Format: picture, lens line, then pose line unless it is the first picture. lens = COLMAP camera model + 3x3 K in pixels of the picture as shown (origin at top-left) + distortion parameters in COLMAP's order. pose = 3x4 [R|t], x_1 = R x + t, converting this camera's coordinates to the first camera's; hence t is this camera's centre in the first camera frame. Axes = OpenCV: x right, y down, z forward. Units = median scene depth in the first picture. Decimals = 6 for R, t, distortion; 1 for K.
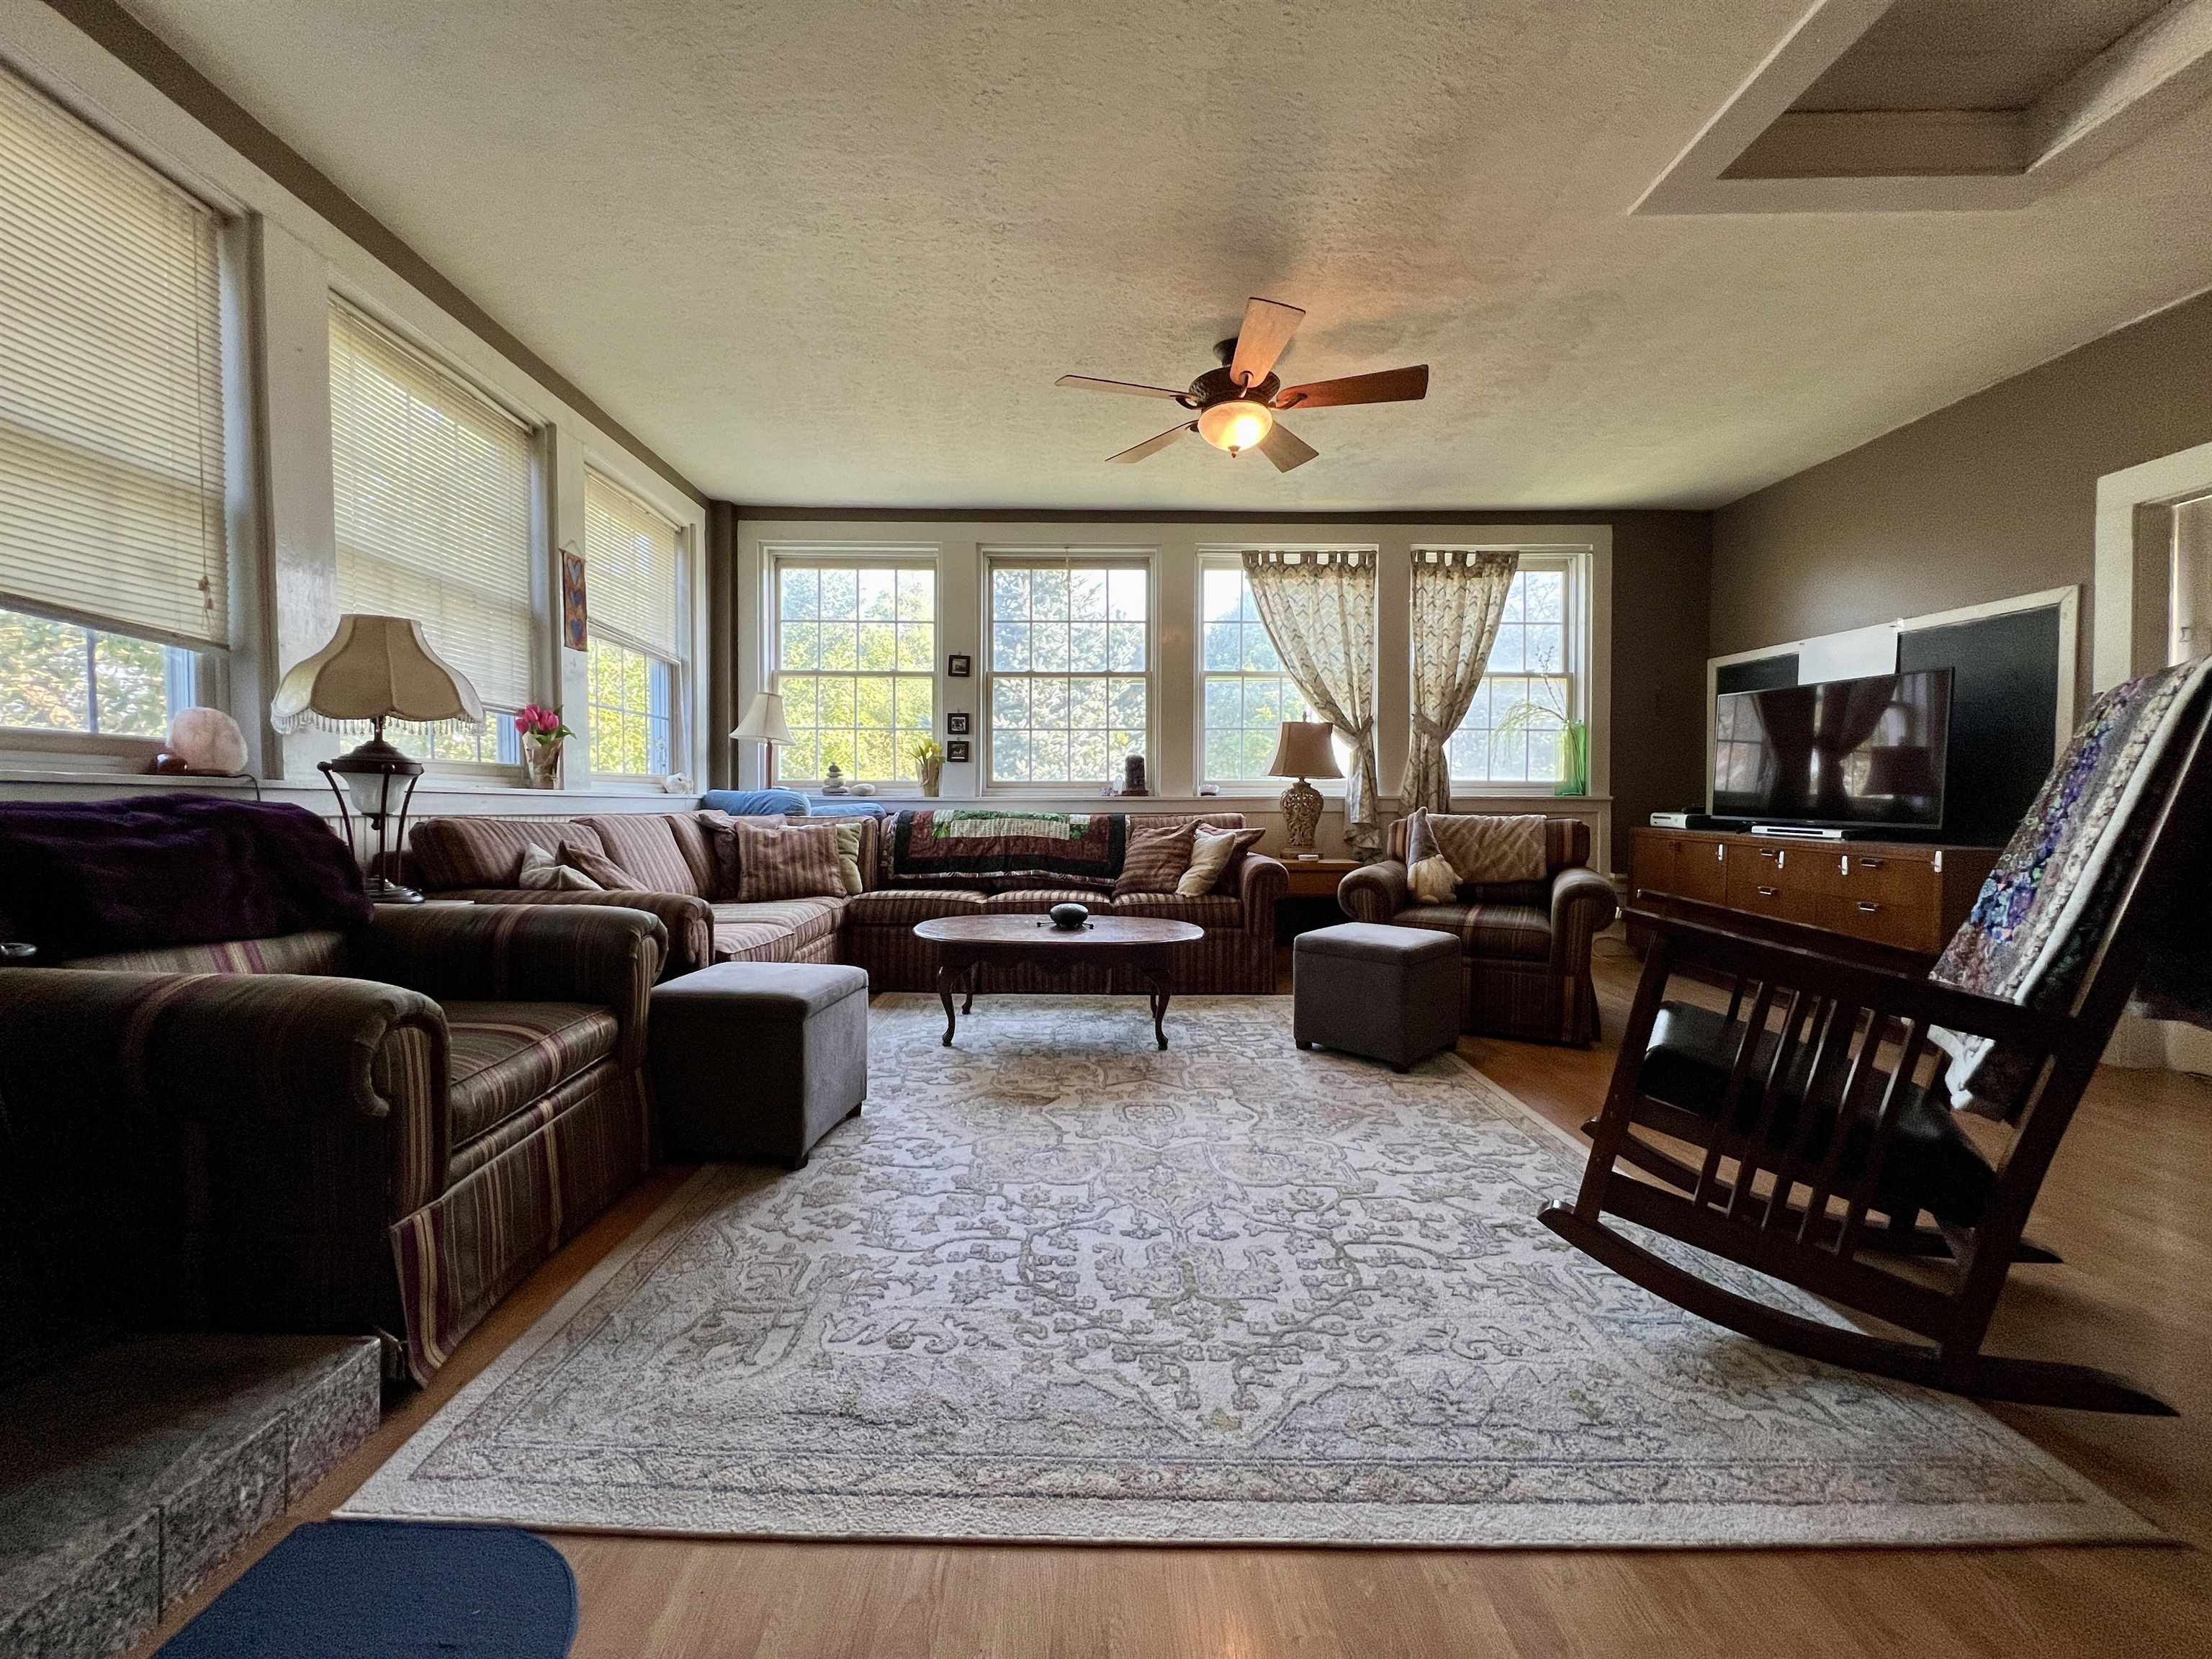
lens RADIAL K [[878.3, 0, 1100.9], [0, 878.3, 828.8], [0, 0, 1]] dist [0.001990, -0.004038]
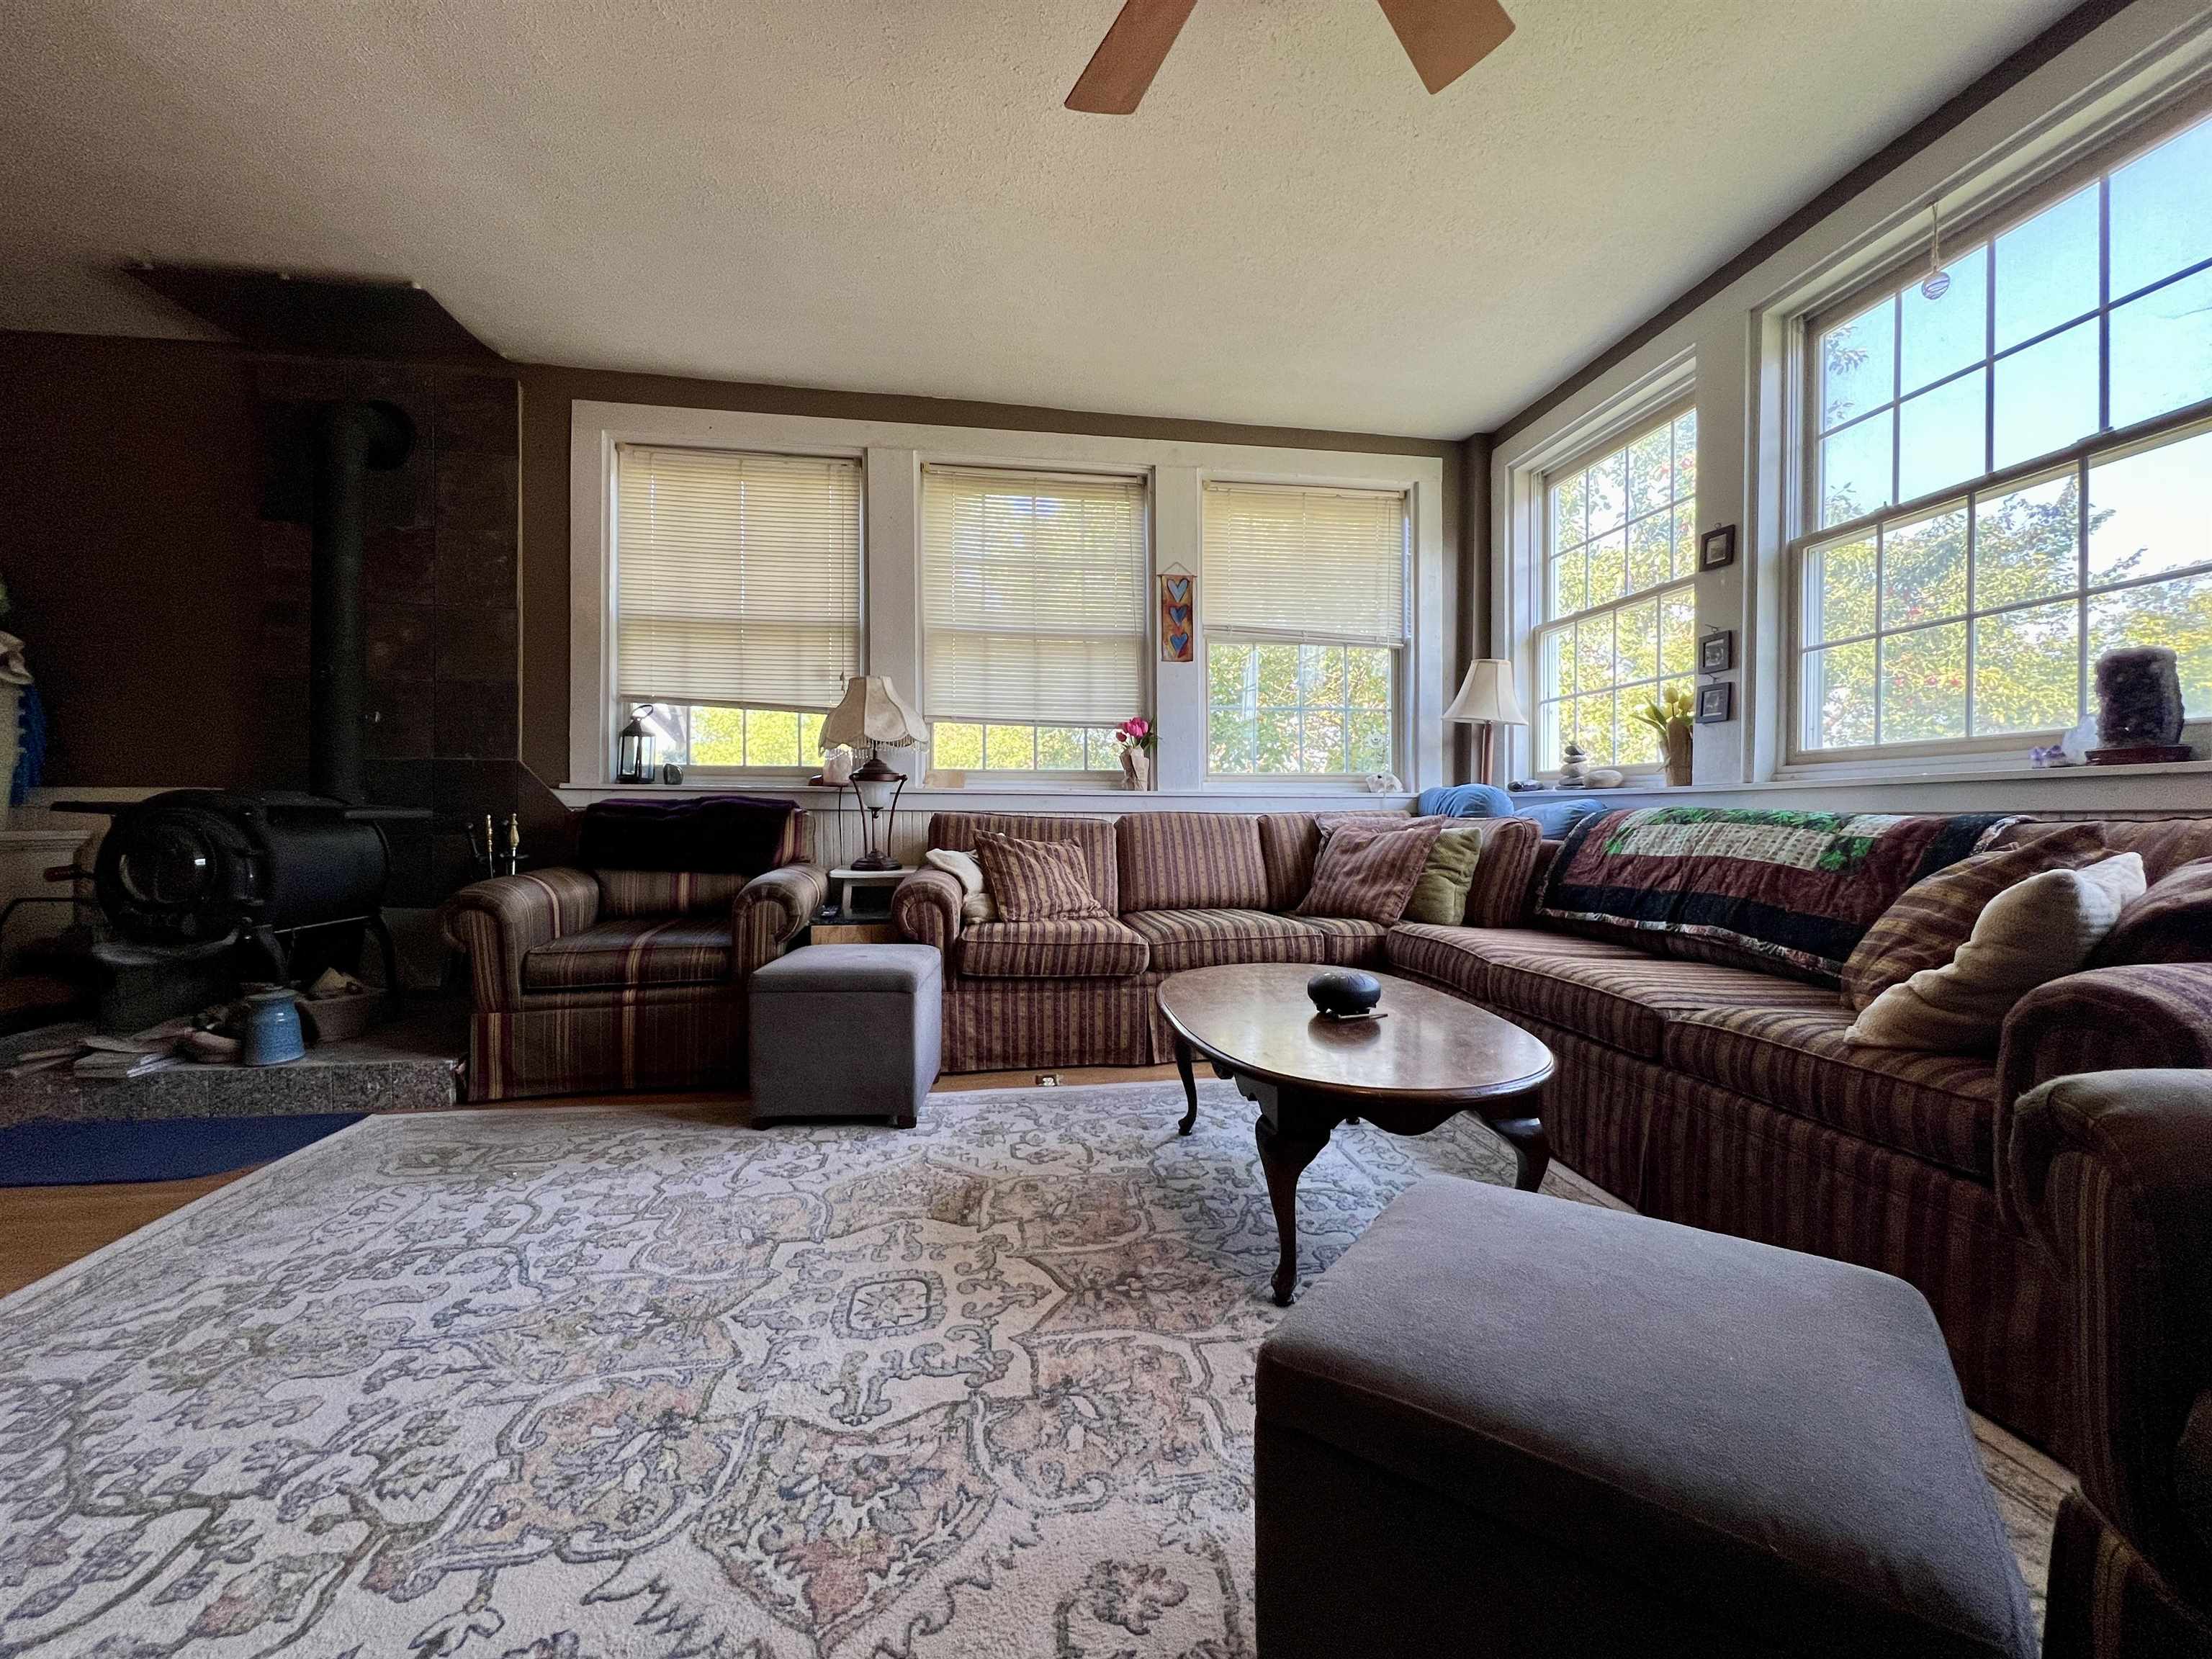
lens RADIAL K [[888.9, 0, 1103.2], [0, 888.9, 824.2], [0, 0, 1]] dist [-0.001210, 0.000338]
pose [[0.133833, 0.006807, -0.990981, 0.620262], [-0.029164, 0.999570, 0.002928, -0.003351], [0.990575, 0.028509, 0.133974, 0.984248]]
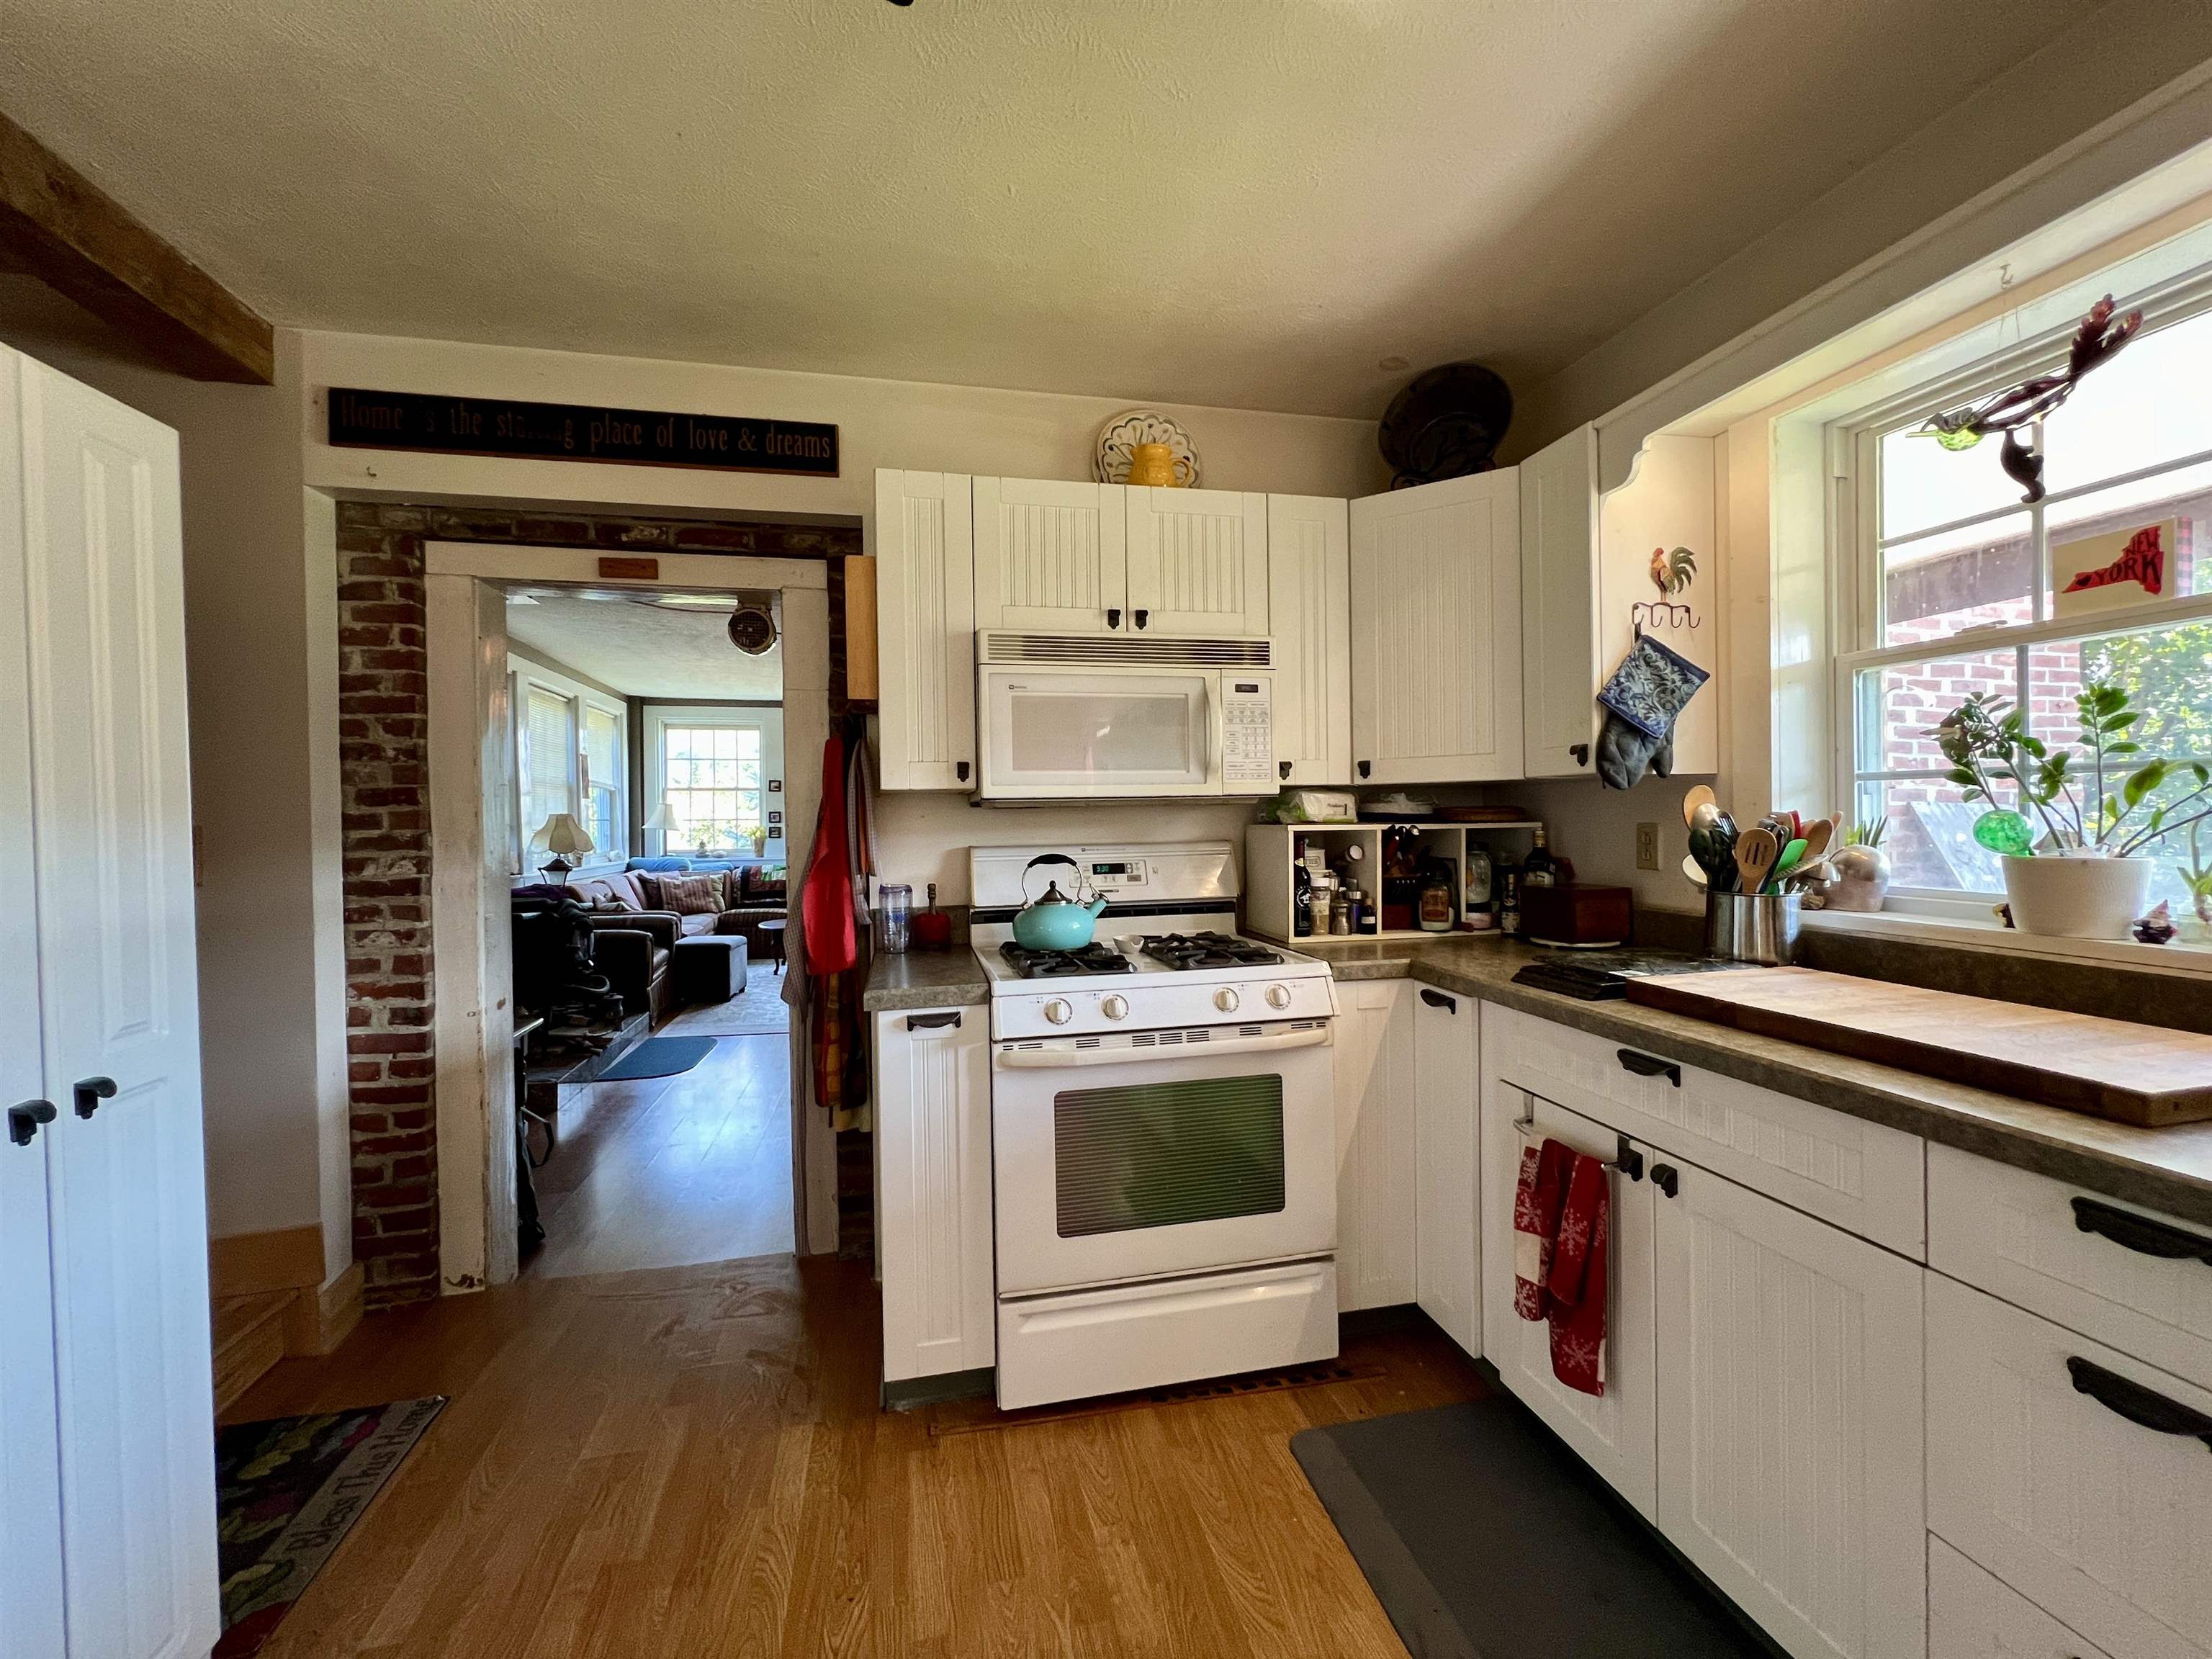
lens RADIAL K [[888.9, 0, 1103.2], [0, 888.9, 824.2], [0, 0, 1]] dist [-0.001210, 0.000338]
pose [[0.977616, -0.017409, 0.209676, 0.212157], [0.022566, 0.999498, -0.022231, -0.087648], [-0.209184, 0.026465, 0.977518, -1.709646]]
